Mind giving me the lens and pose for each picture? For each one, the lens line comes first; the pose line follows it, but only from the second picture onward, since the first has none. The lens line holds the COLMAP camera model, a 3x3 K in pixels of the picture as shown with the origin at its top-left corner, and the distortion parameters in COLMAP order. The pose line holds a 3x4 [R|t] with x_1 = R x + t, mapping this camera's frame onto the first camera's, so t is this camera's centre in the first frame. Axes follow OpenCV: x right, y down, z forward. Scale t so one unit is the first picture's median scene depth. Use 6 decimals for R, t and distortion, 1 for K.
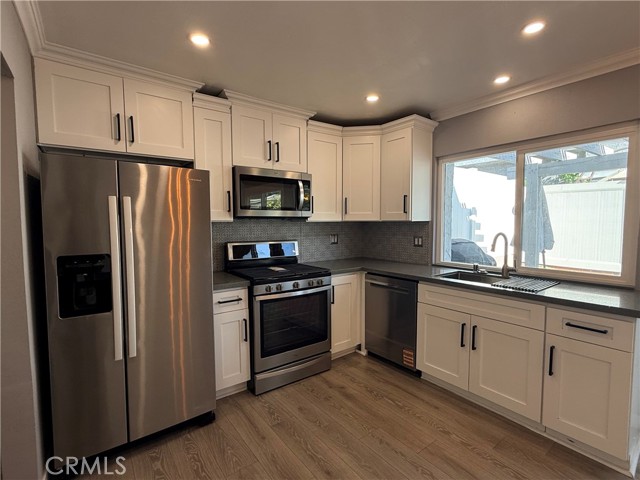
lens RADIAL K [[311.2, 0, 319.4], [0, 311.2, 240.9], [0, 0, 1]] dist [-0.001167, -0.000487]
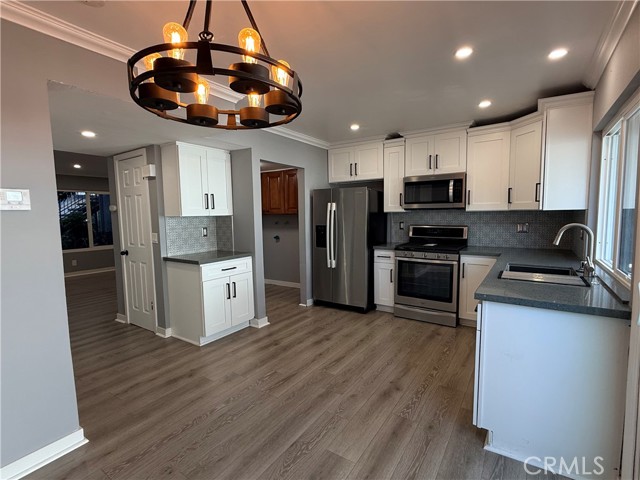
lens RADIAL K [[311.2, 0, 319.4], [0, 311.2, 240.9], [0, 0, 1]] dist [-0.001167, -0.000487]
pose [[0.330675, 0.082693, -0.940115, 1.128353], [-0.045852, 0.996385, 0.071515, -0.007433], [0.942630, 0.019458, 0.333272, 0.048703]]
